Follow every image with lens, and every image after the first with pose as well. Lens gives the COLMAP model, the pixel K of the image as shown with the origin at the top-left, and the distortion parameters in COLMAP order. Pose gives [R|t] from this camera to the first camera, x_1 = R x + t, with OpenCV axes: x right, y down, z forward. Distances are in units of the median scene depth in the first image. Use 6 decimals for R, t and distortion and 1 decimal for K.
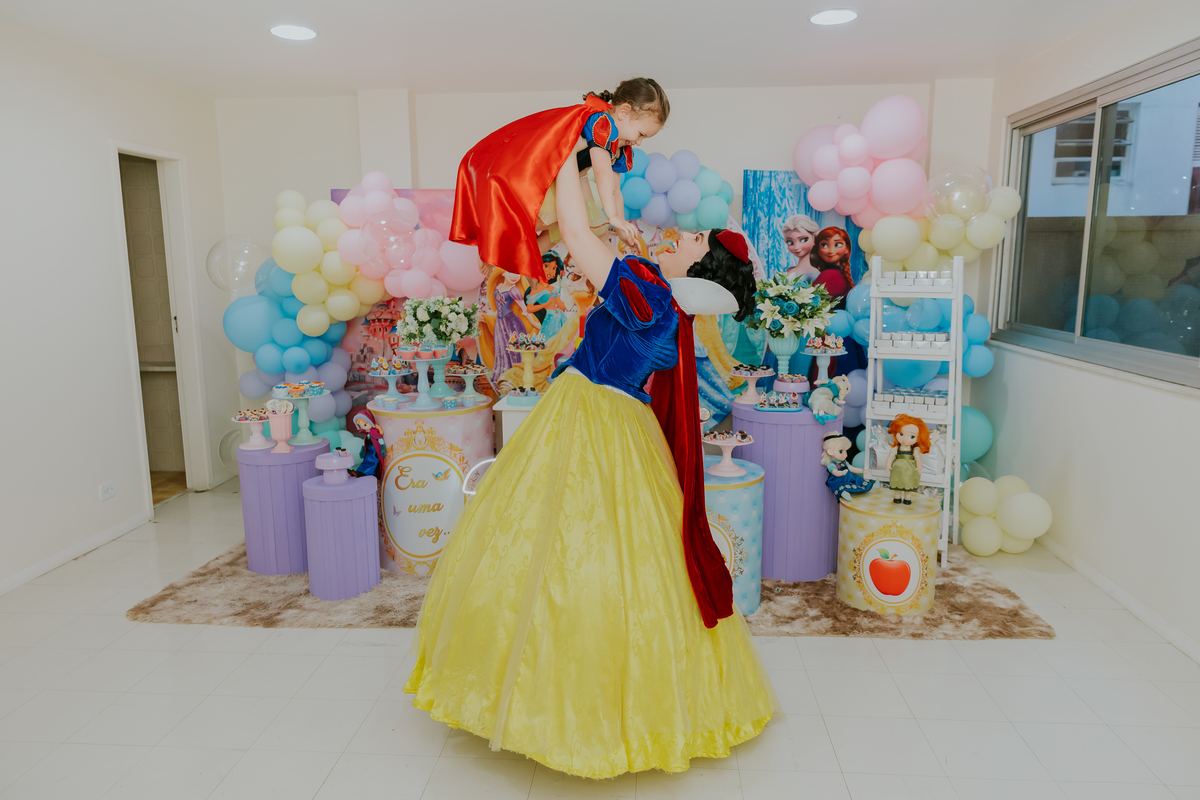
lens RADIAL K [[795.6, 0, 600.0], [0, 795.6, 400.0], [0, 0, 1]] dist [0.000527, 0.000230]
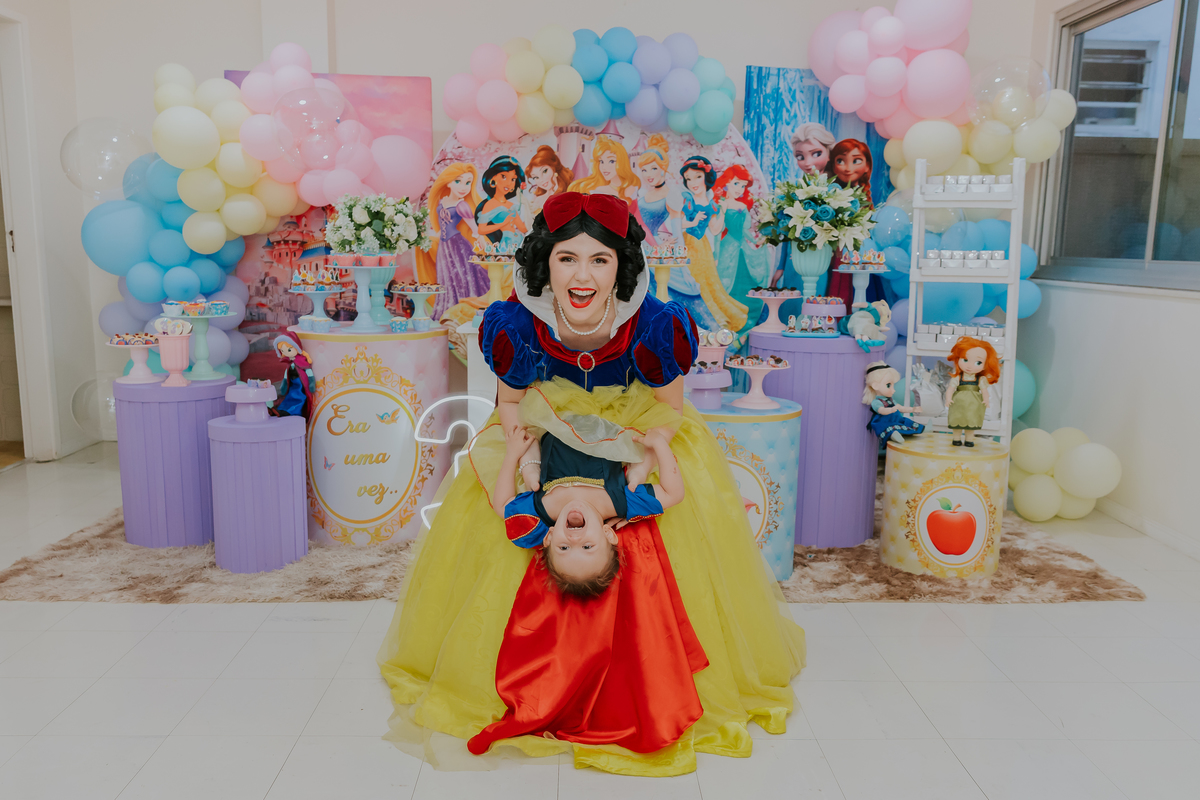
lens RADIAL K [[950.8, 0, 597.9], [0, 950.8, 411.4], [0, 0, 1]] dist [0.001577, -0.000138]
pose [[0.995246, 0.005922, 0.097210, -0.083348], [-0.006313, 0.999973, 0.003716, 0.082918], [-0.097186, -0.004312, 0.995257, 0.048945]]
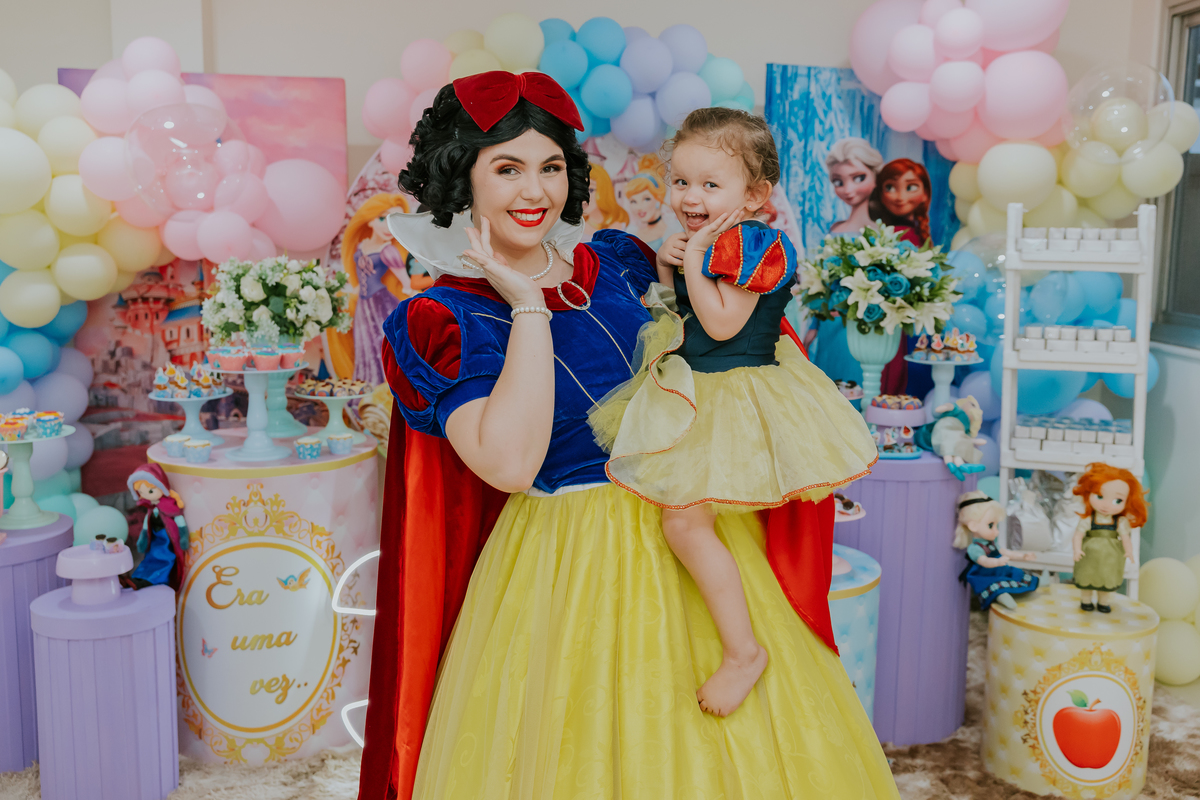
lens RADIAL K [[1172.5, 0, 604.1], [0, 1172.5, 398.7], [0, 0, 1]] dist [-0.004740, 0.020178]
pose [[0.988146, -0.002940, 0.153489, -0.109251], [0.006287, 0.999753, -0.021321, -0.012271], [-0.153389, 0.022033, 0.987920, 0.159694]]
